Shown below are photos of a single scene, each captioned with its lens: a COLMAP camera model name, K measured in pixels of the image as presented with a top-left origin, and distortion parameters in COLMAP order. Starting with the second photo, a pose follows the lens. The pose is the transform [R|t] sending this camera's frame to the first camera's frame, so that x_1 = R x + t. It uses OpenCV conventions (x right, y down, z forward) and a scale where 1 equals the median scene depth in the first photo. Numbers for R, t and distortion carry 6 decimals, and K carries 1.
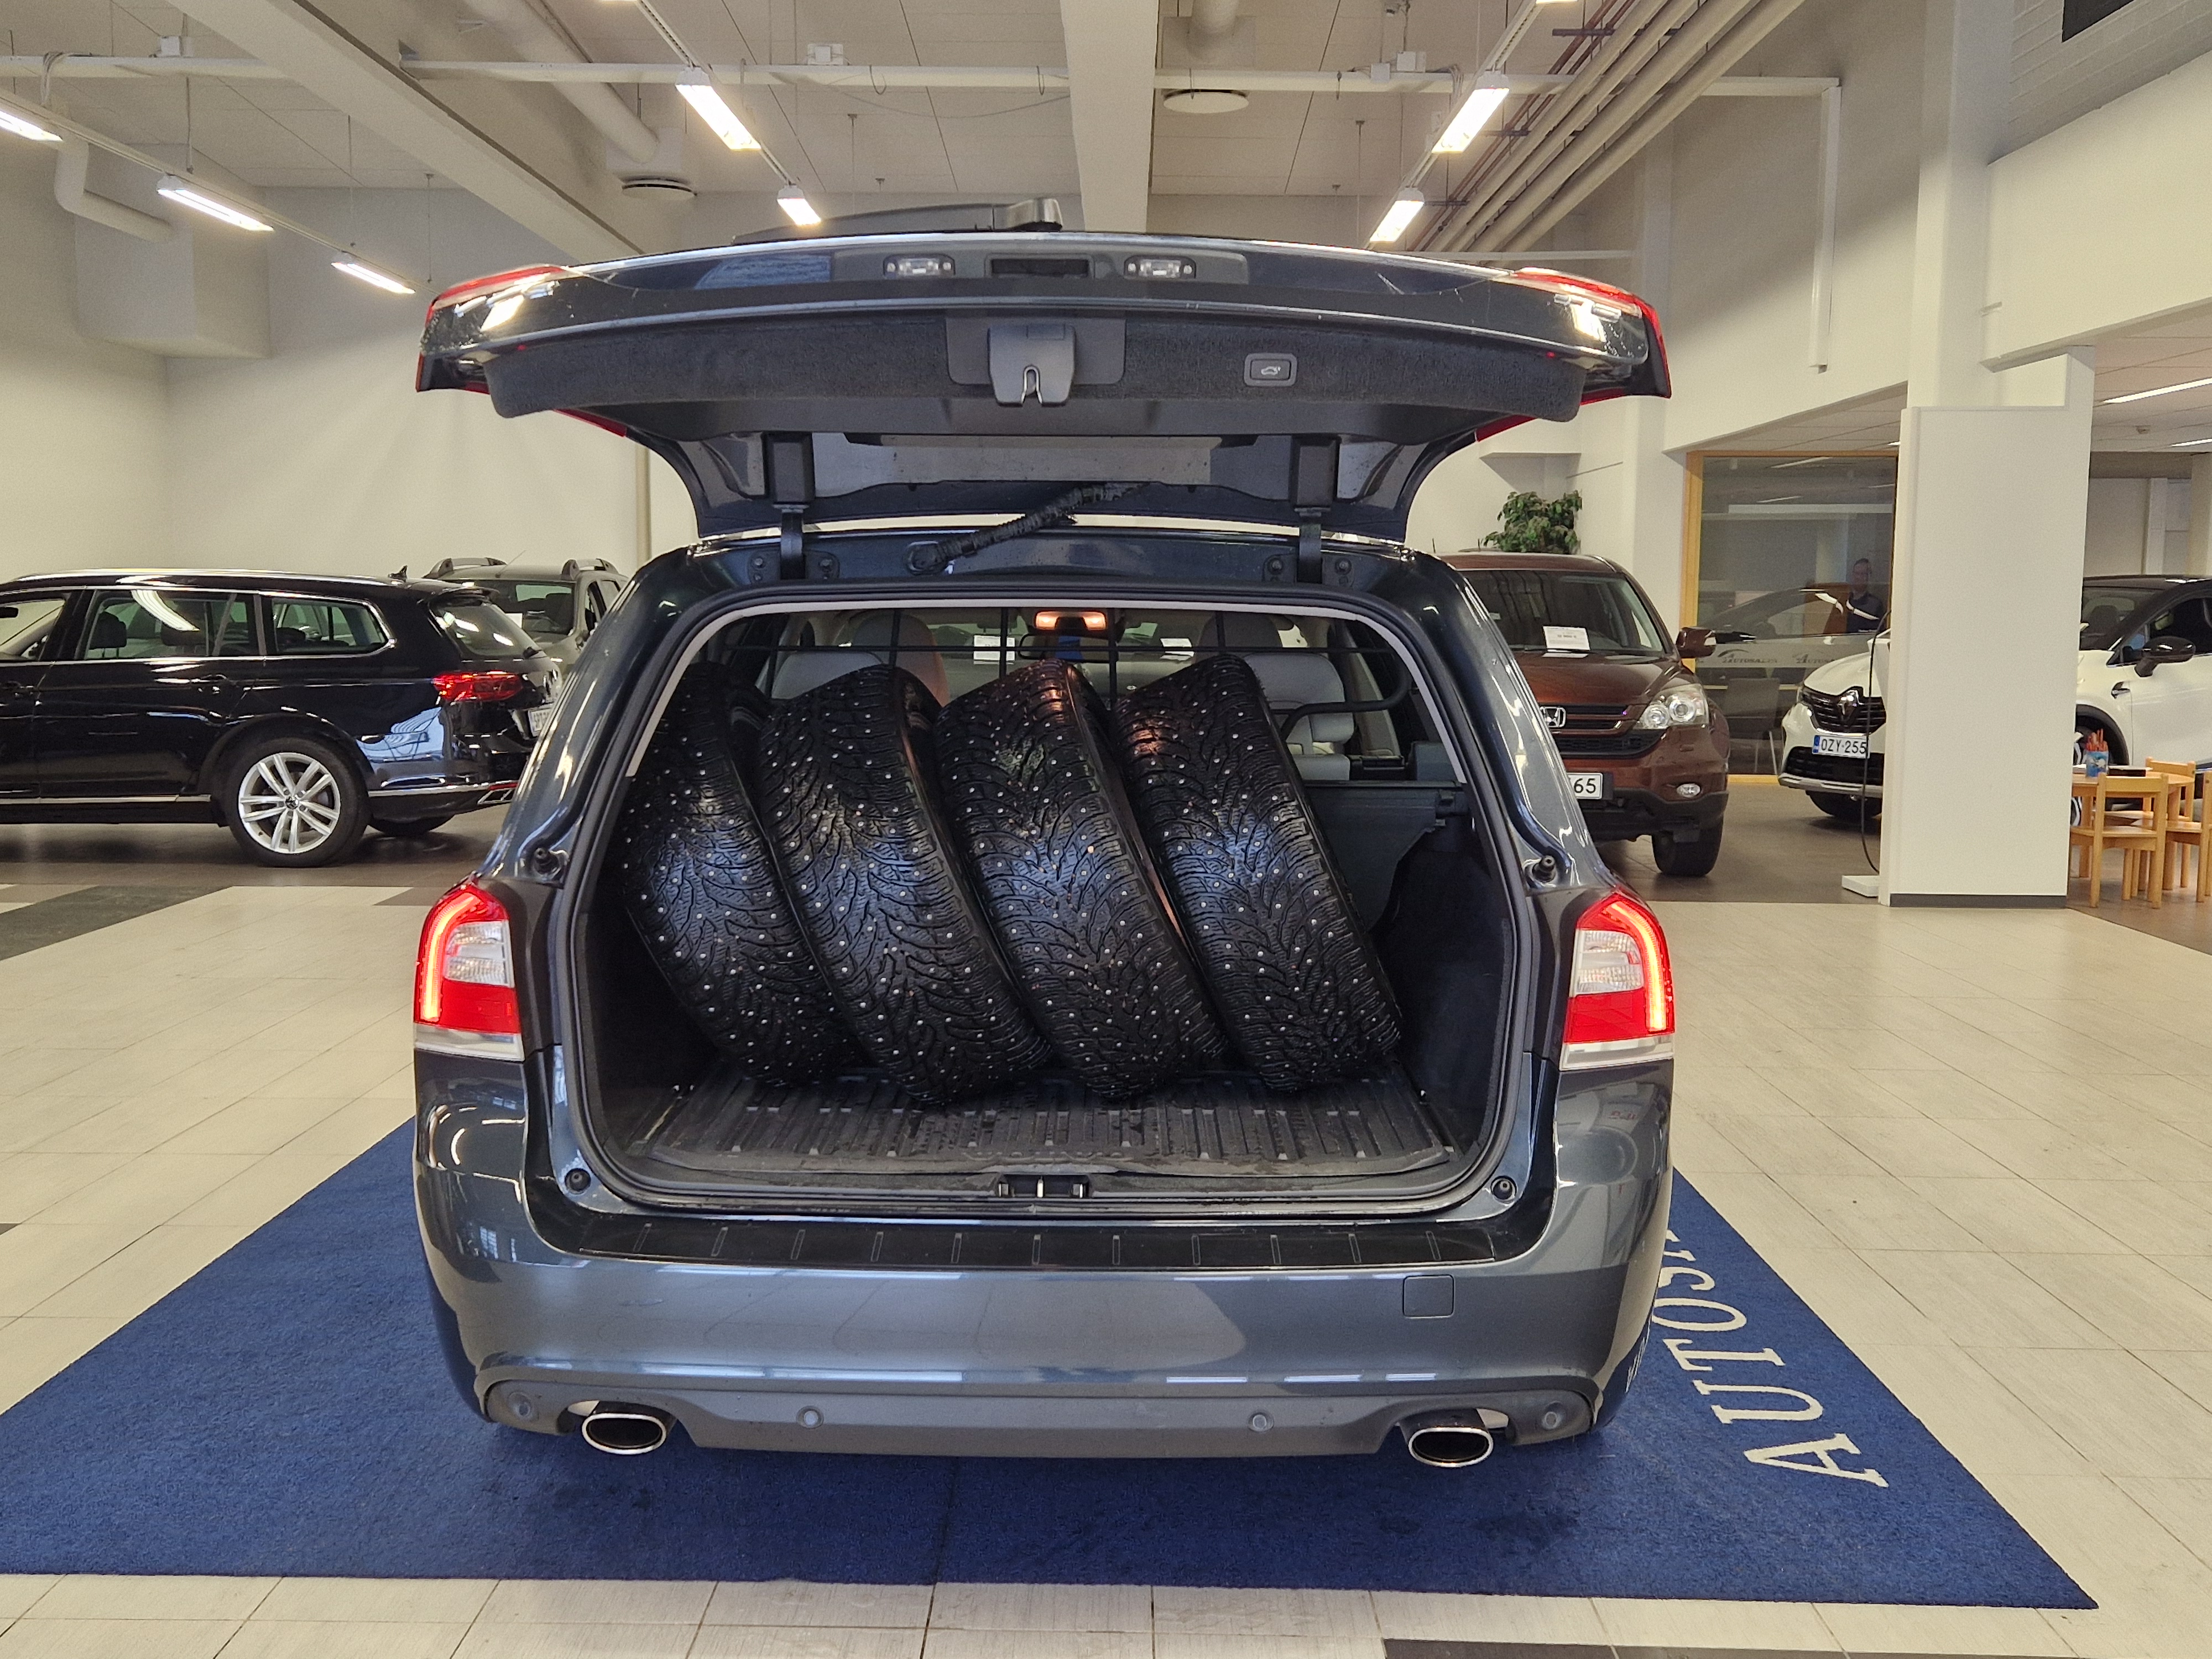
lens RADIAL K [[2142.6, 0, 1084.1], [0, 2142.6, 817.0], [0, 0, 1]] dist [0.181342, -0.327307]
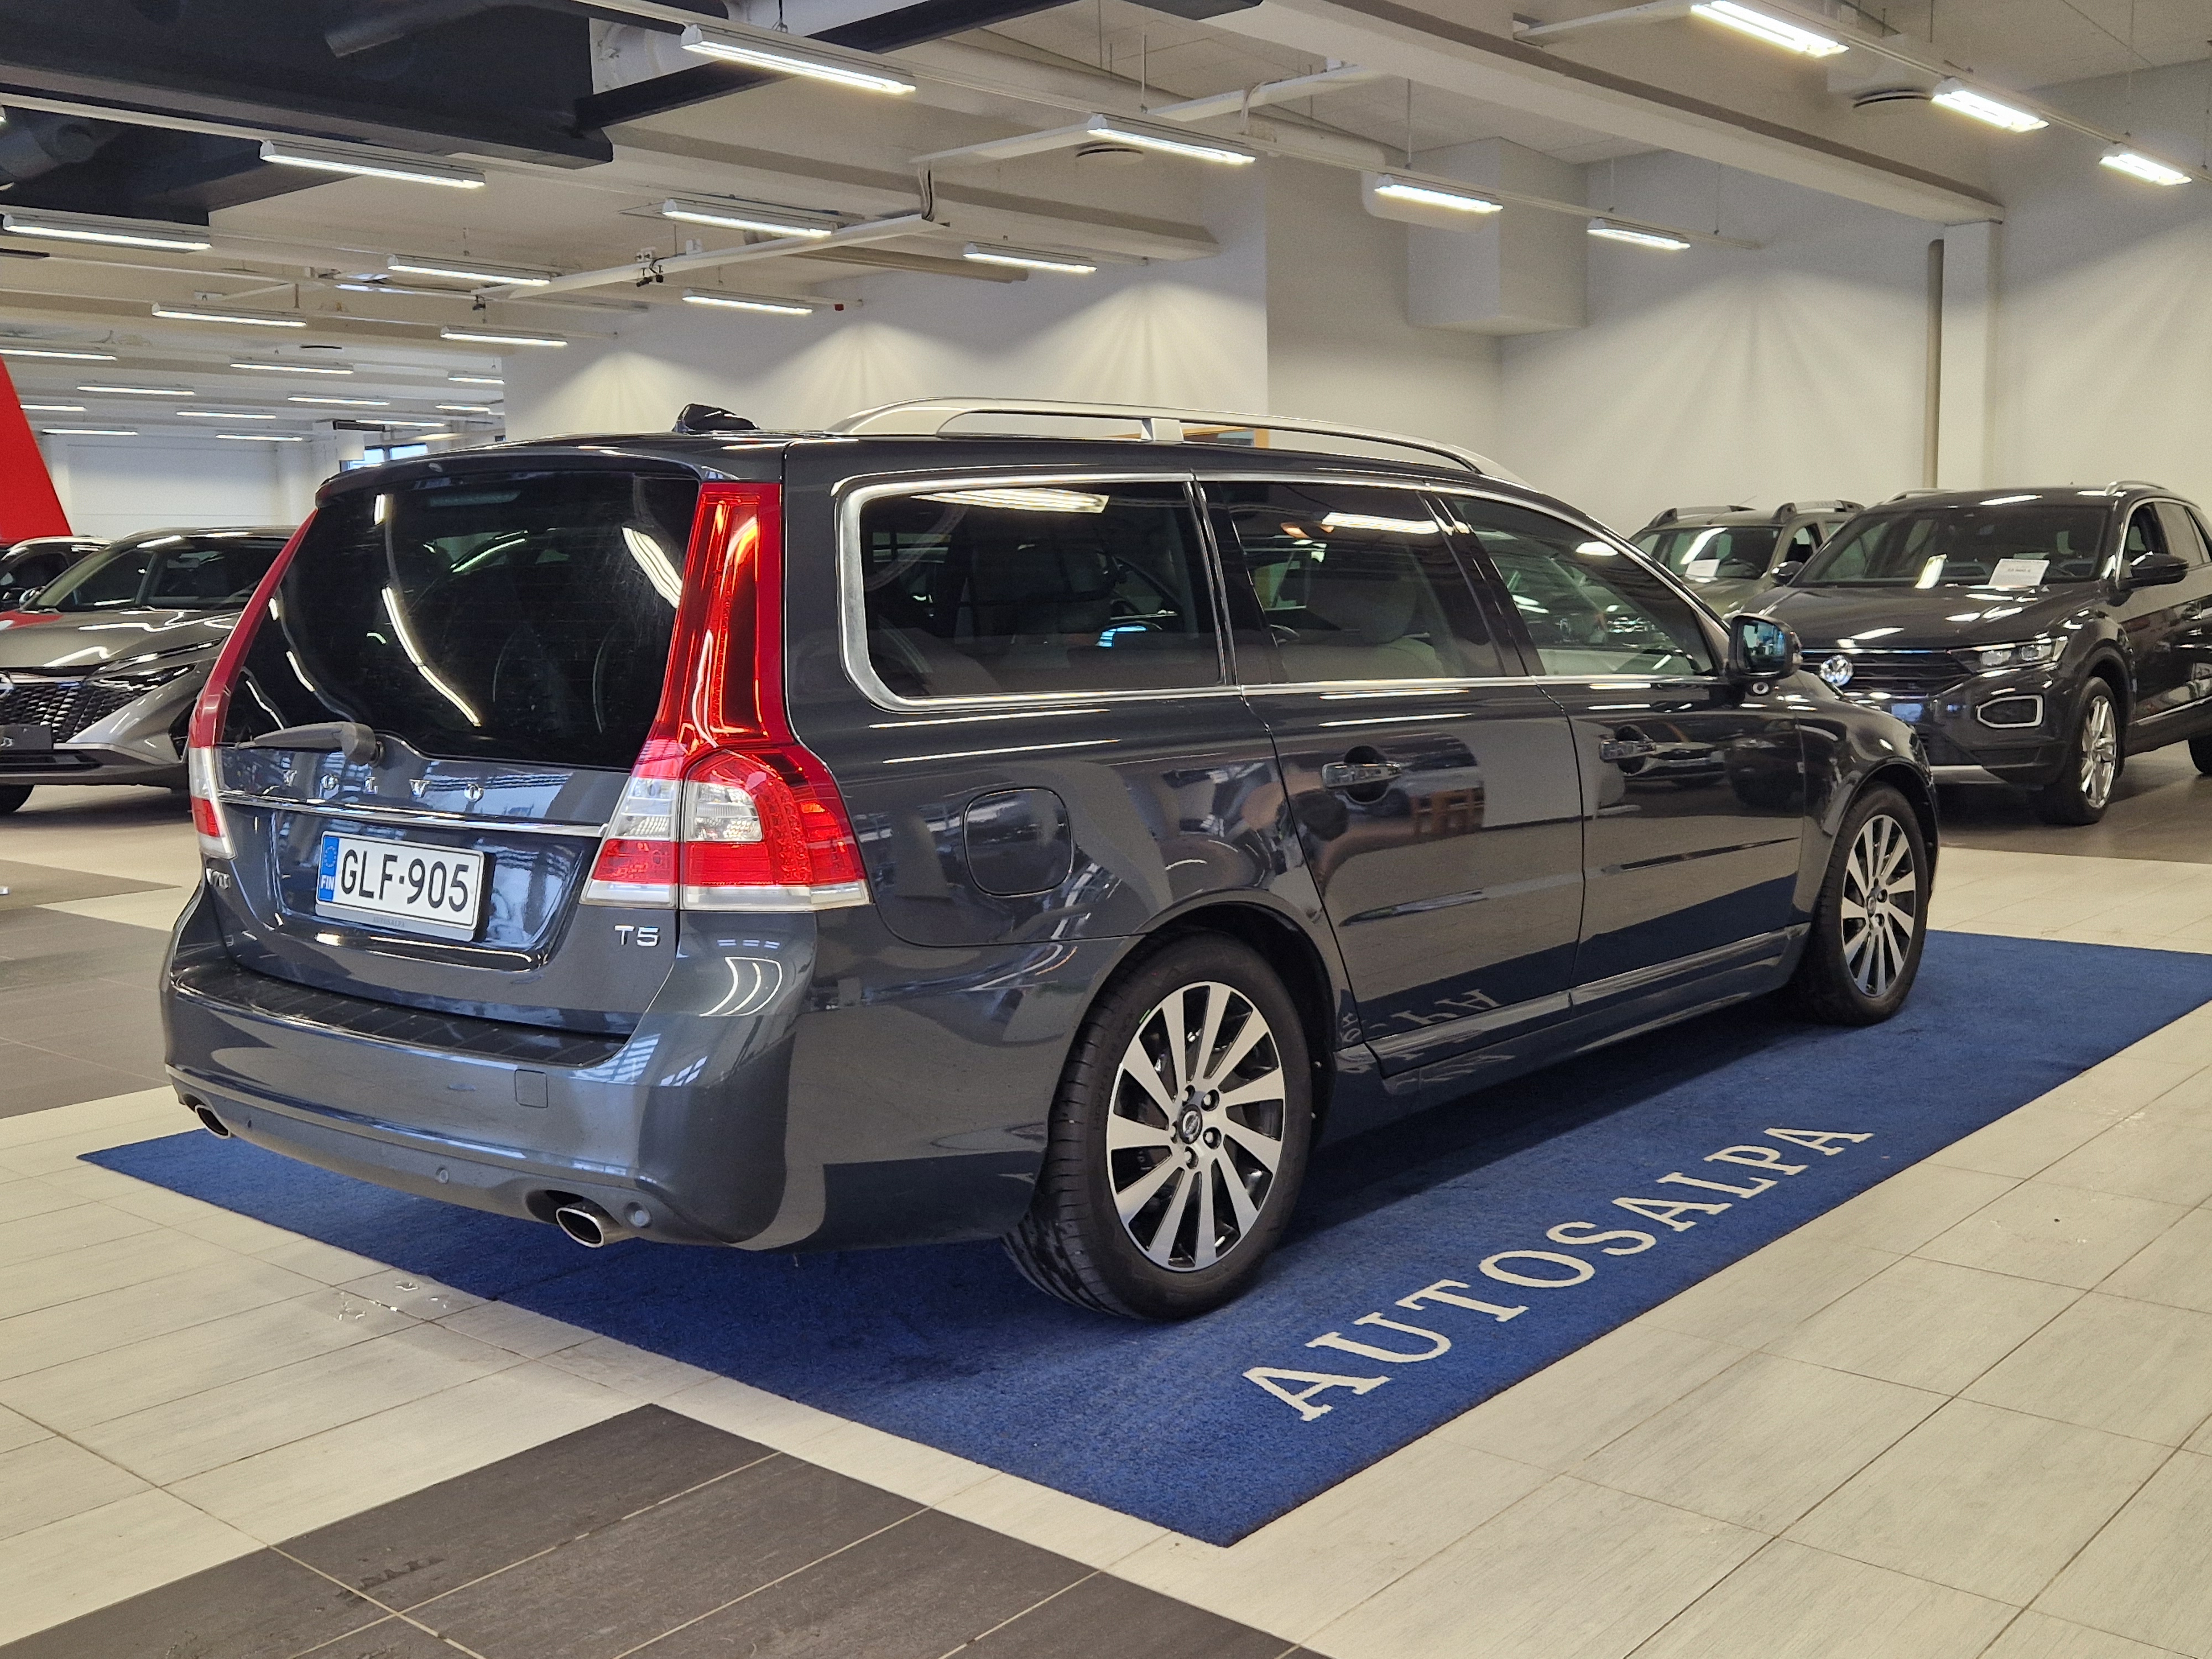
lens RADIAL K [[2154.3, 0, 1106.0], [0, 2154.3, 829.5], [0, 0, 1]] dist [0.154784, -0.242240]
pose [[0.763279, 0.047805, -0.644298, 0.767388], [-0.032292, 0.998835, 0.035855, 0.020722], [0.645262, -0.006562, 0.763933, 0.209304]]
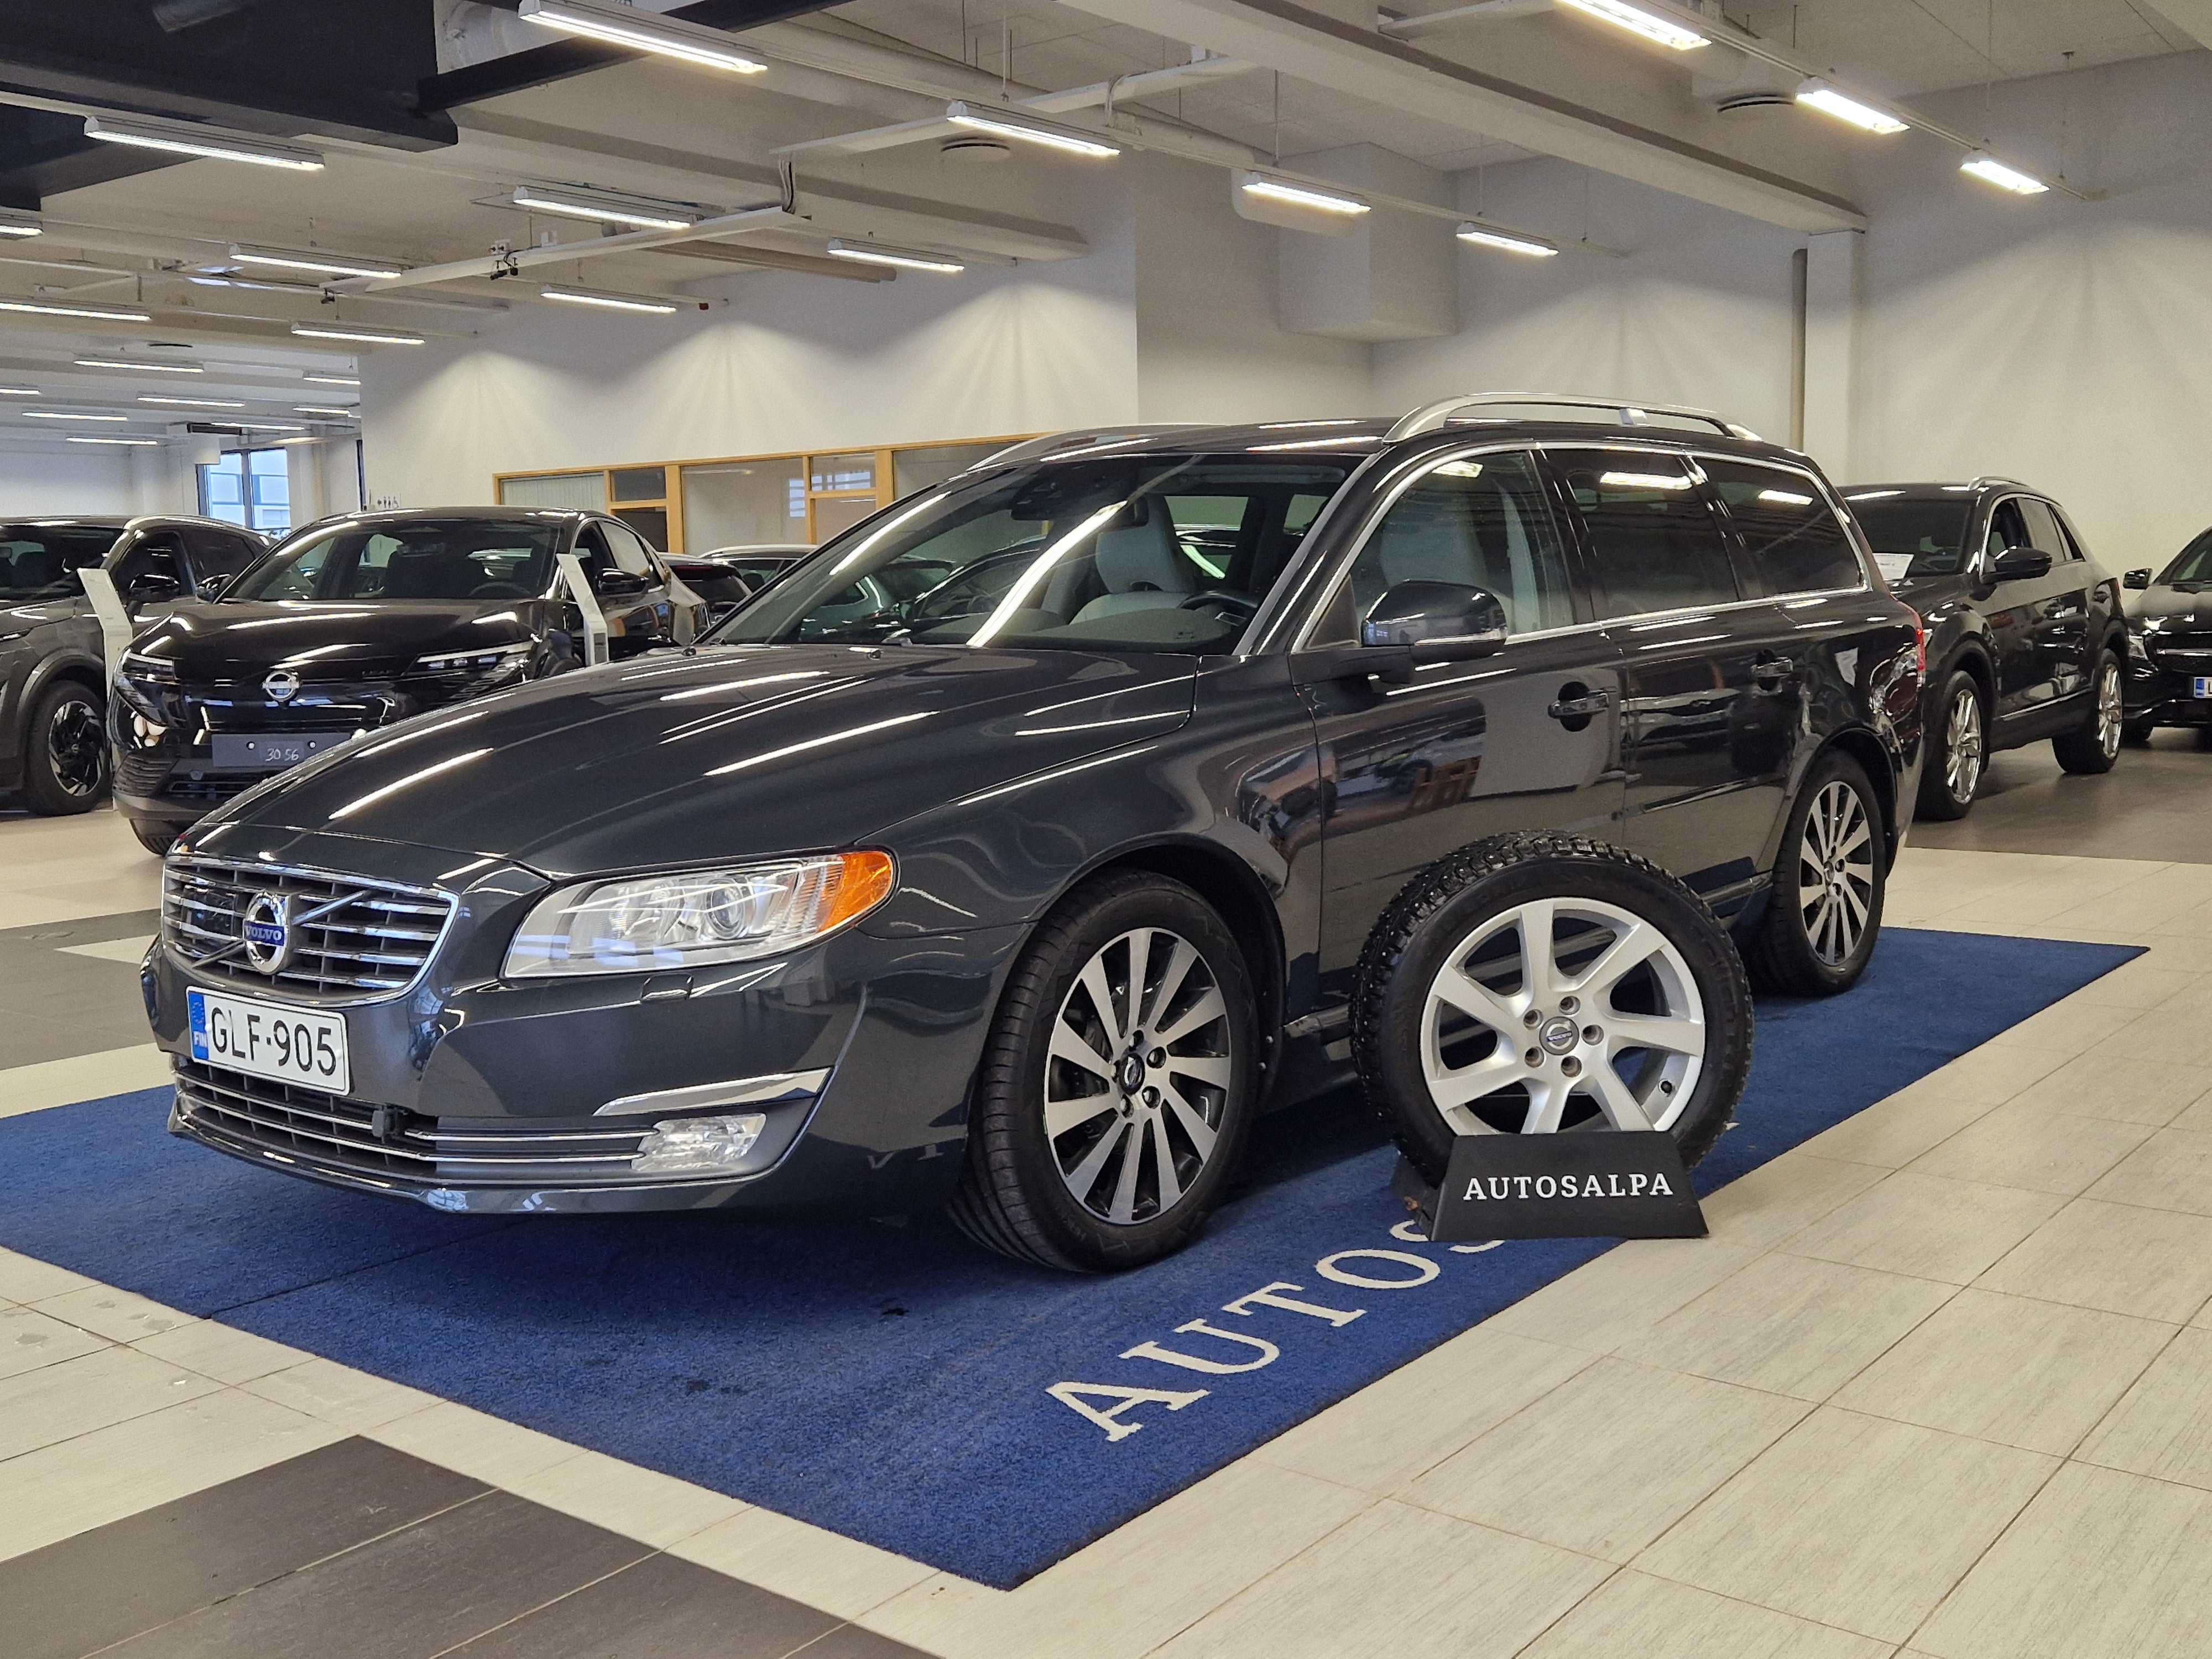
lens RADIAL K [[2142.6, 0, 1084.1], [0, 2142.6, 817.0], [0, 0, 1]] dist [0.181342, -0.327307]
pose [[0.790090, 0.038143, -0.611803, 0.739495], [-0.032318, 0.999266, 0.020564, 0.044820], [0.612138, 0.003525, 0.790743, 0.296719]]
